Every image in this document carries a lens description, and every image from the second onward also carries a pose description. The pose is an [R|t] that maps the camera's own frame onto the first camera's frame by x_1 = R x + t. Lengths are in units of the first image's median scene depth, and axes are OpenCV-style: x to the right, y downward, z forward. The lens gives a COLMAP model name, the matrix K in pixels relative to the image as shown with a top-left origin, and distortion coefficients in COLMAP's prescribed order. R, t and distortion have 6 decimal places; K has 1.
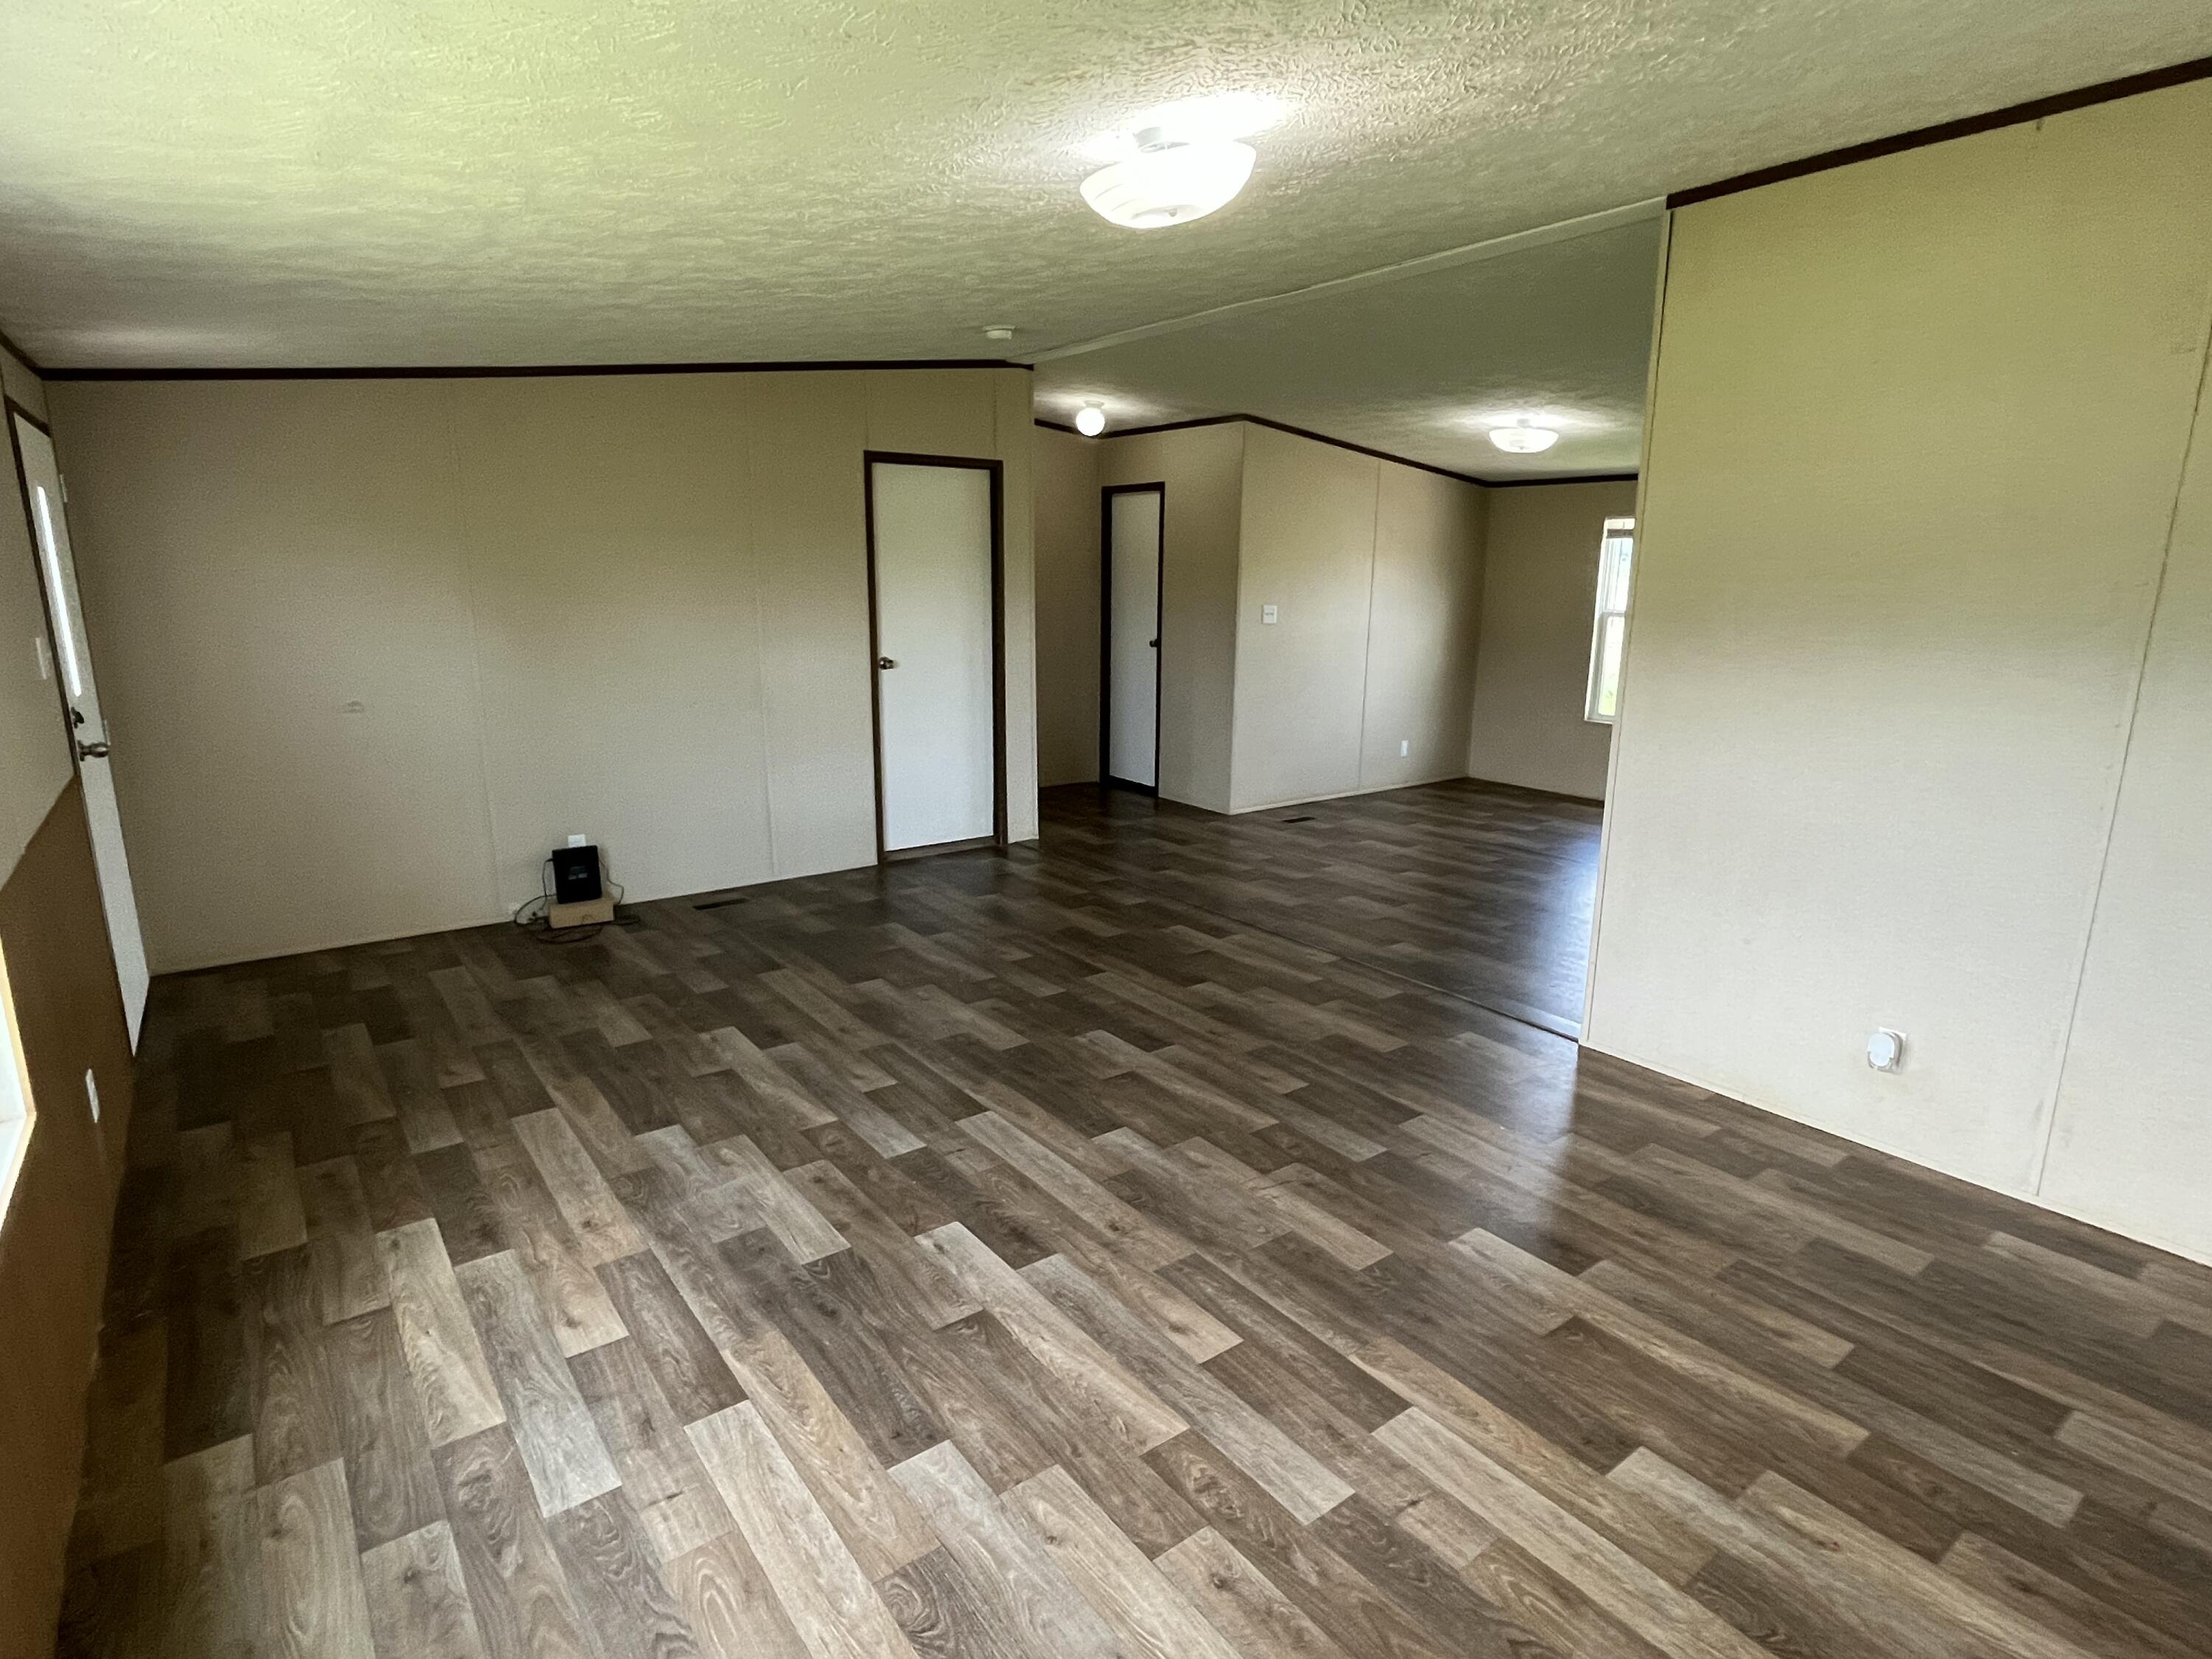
lens RADIAL K [[1176.9, 0, 1112.8], [0, 1176.9, 829.3], [0, 0, 1]] dist [-0.000383, -0.000402]
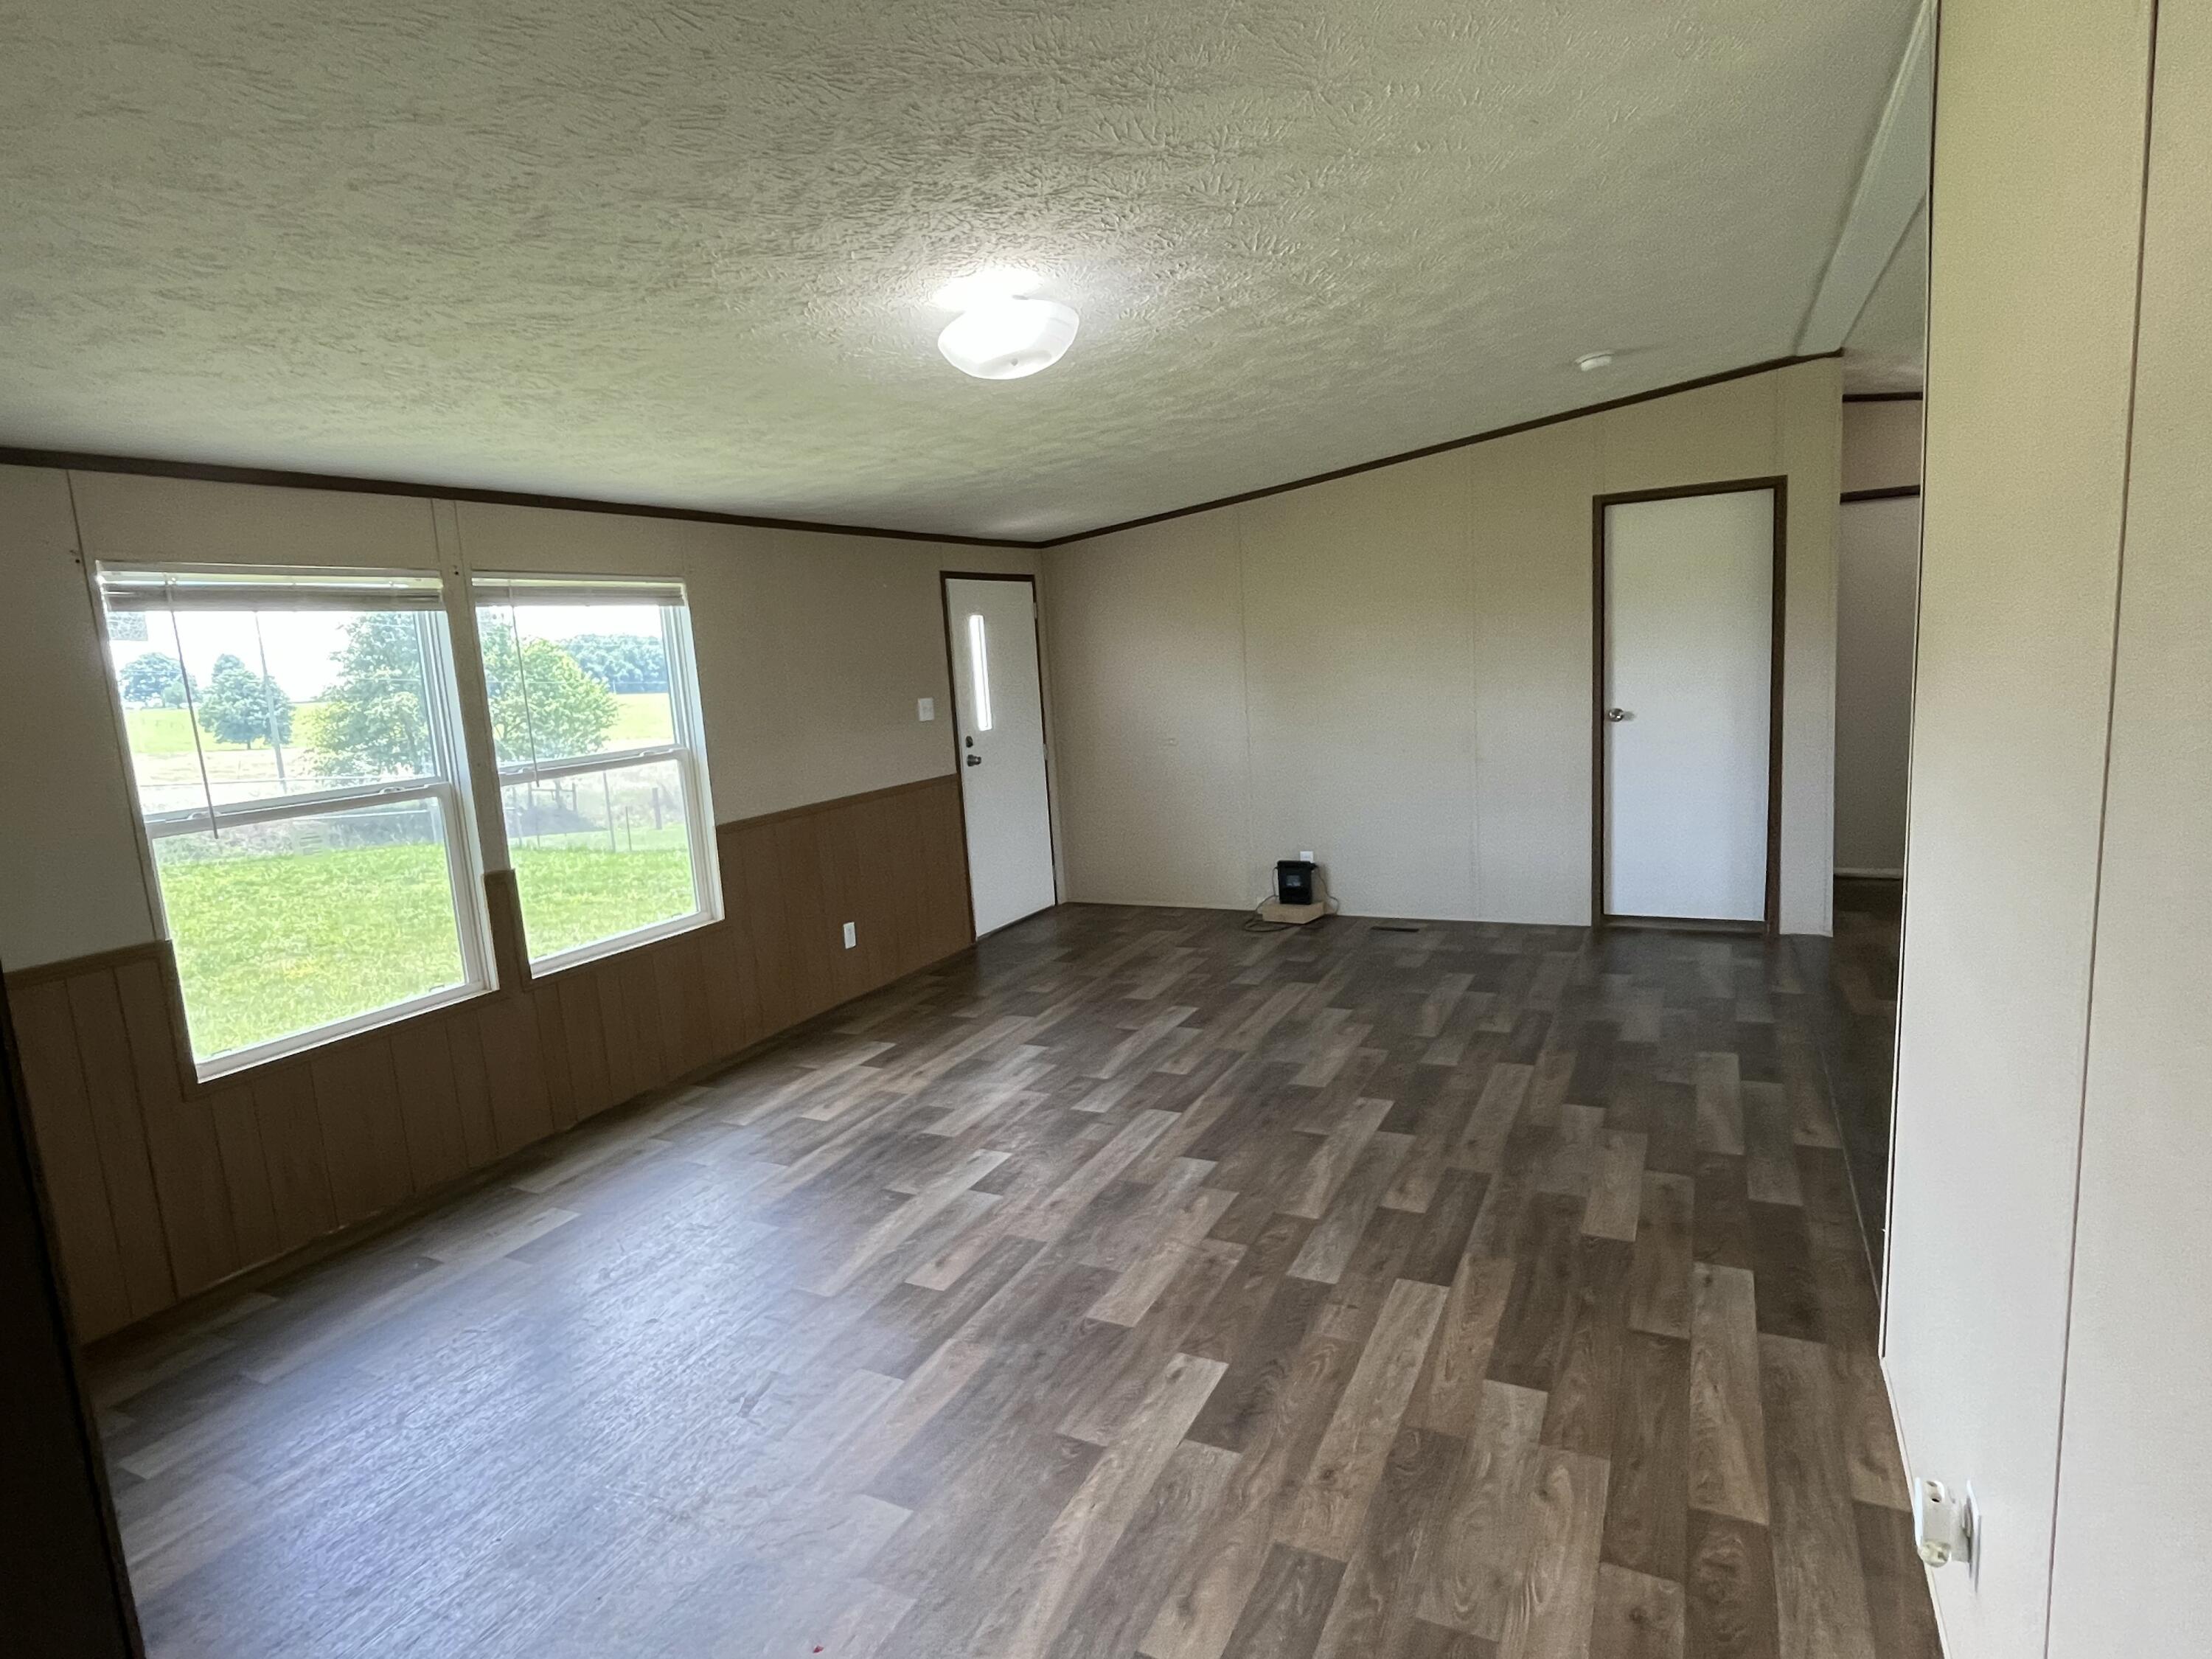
lens RADIAL K [[1176.4, 0, 1101.4], [0, 1176.4, 830.4], [0, 0, 1]] dist [-0.001858, 0.000475]
pose [[0.436590, 0.100102, -0.894074, 0.934504], [-0.128289, 0.990562, 0.048259, -0.083599], [0.890467, 0.093631, 0.445312, 0.440466]]
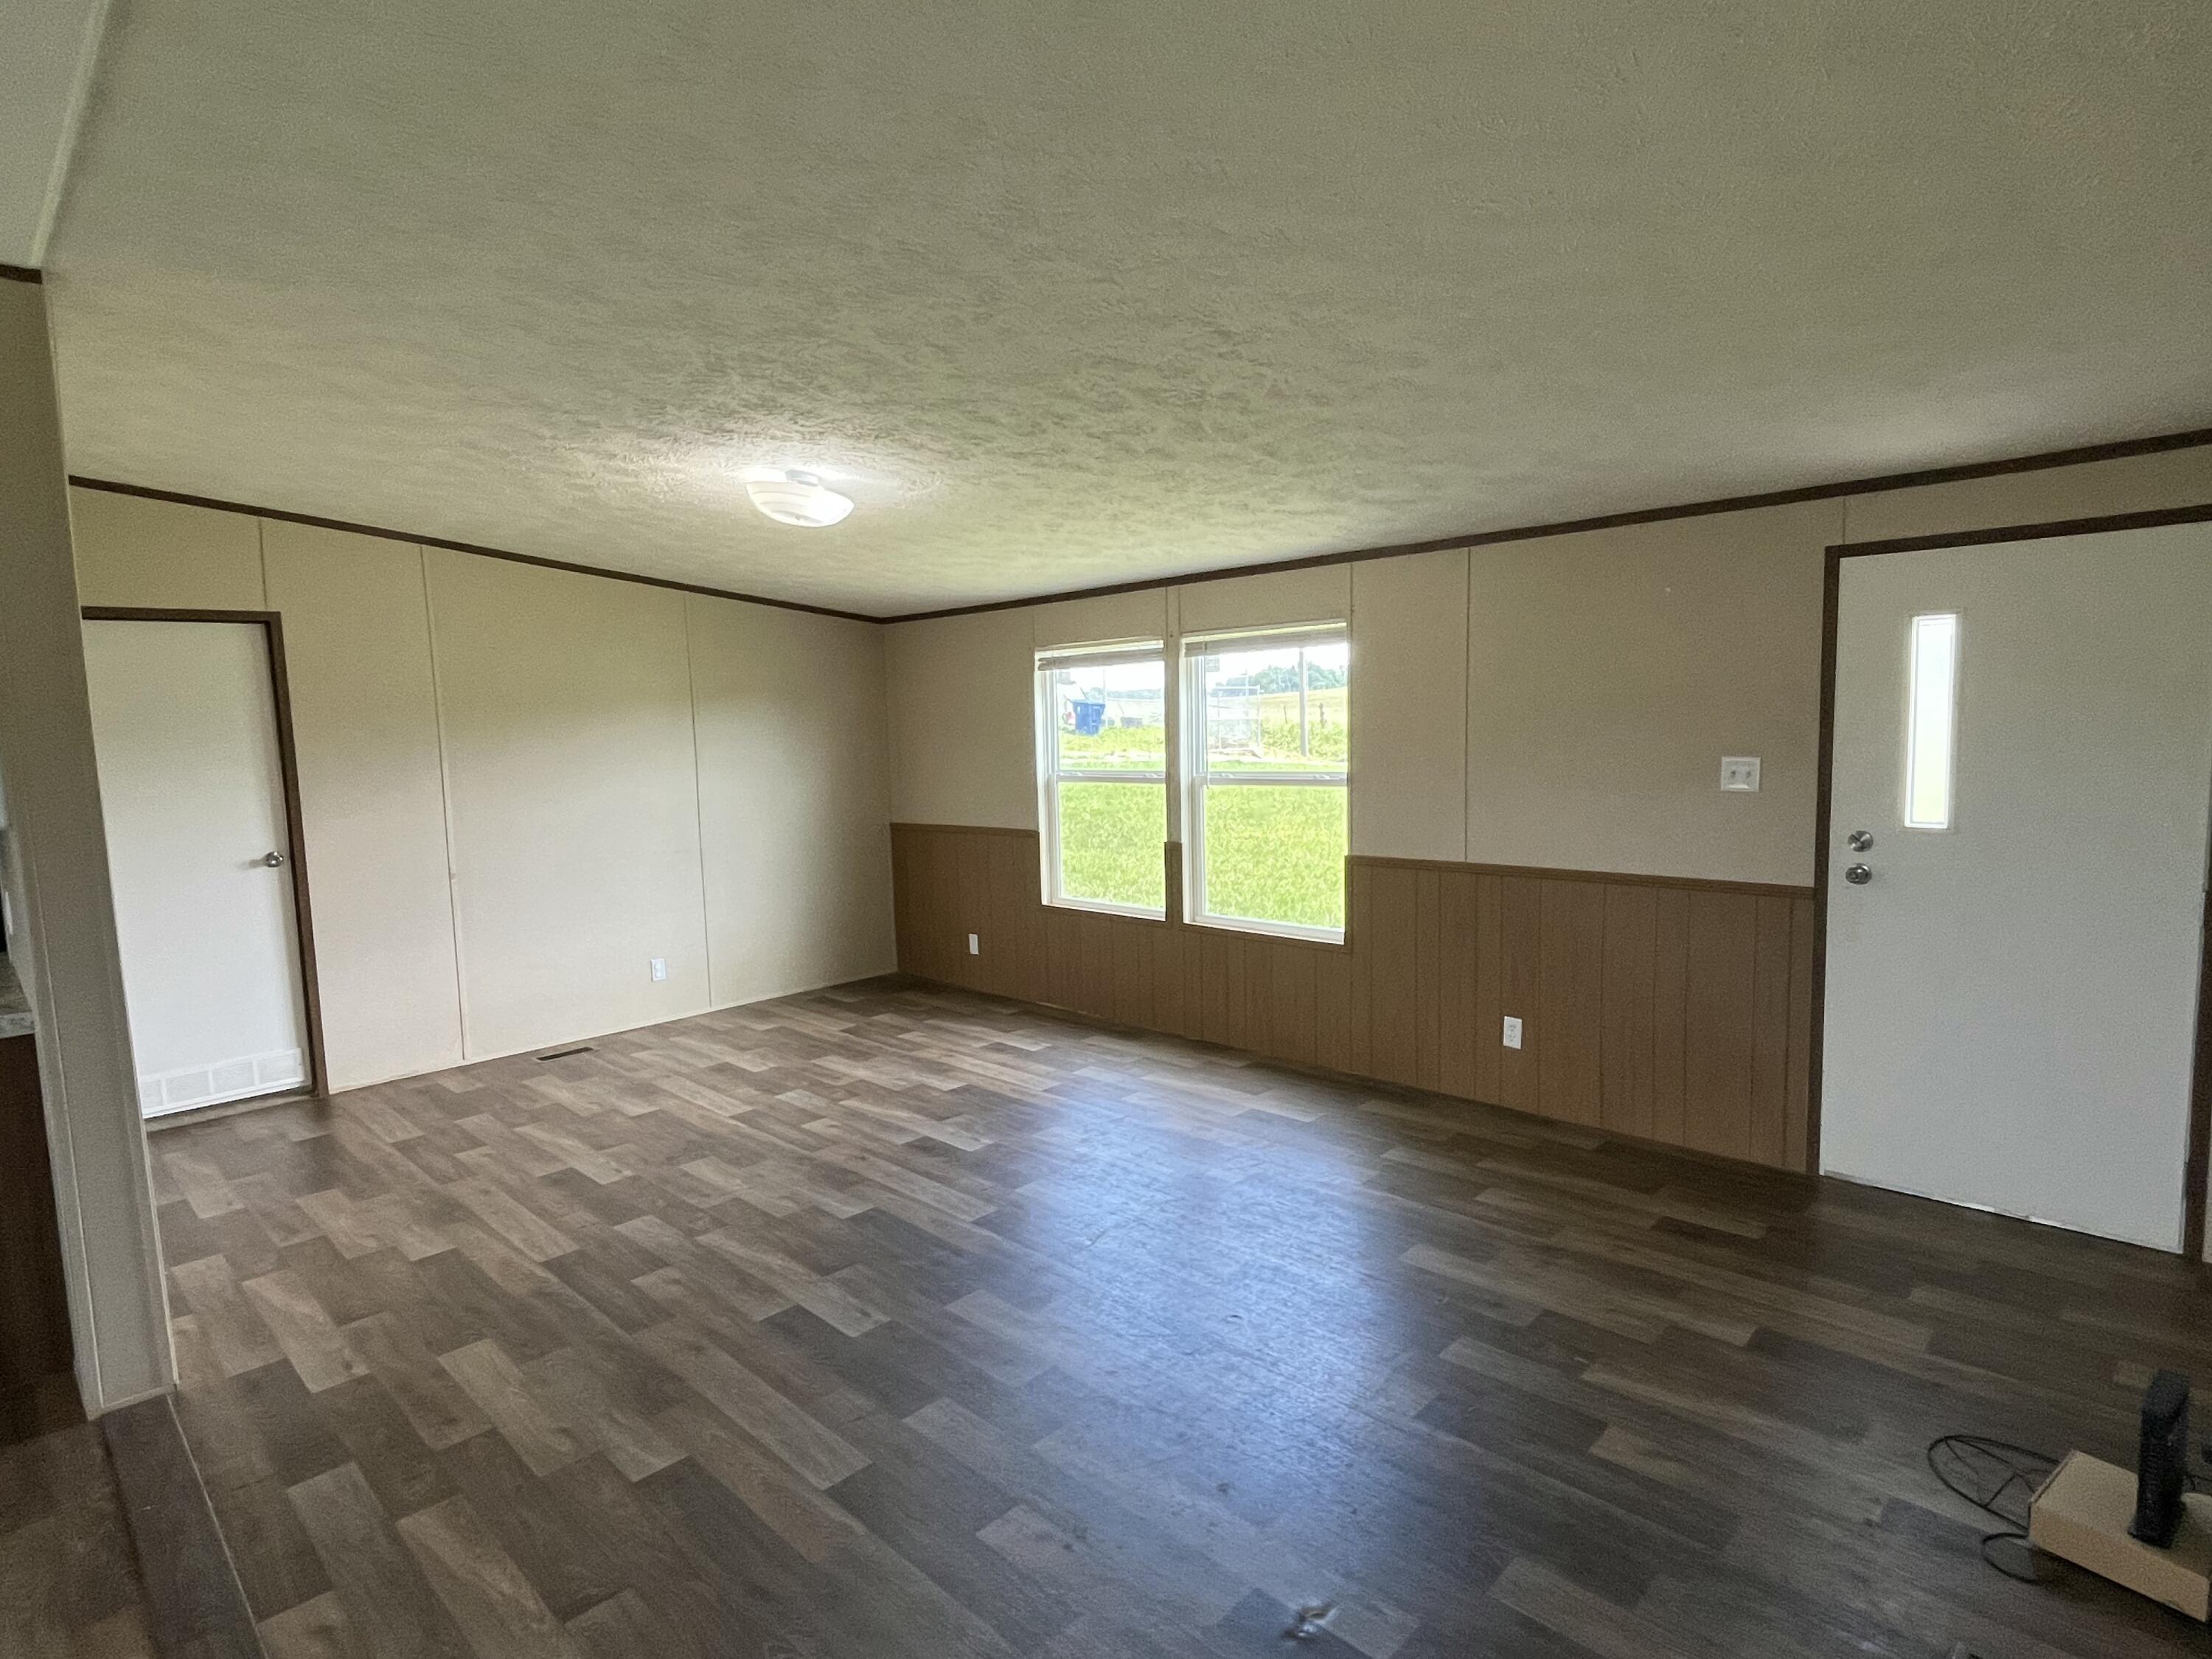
lens RADIAL K [[1176.4, 0, 1101.4], [0, 1176.4, 830.4], [0, 0, 1]] dist [-0.001858, 0.000475]
pose [[-0.989228, 0.038518, -0.141223, -0.093299], [-0.007124, 0.950950, 0.309263, -0.469430], [0.146208, 0.306938, -0.940432, 2.098690]]
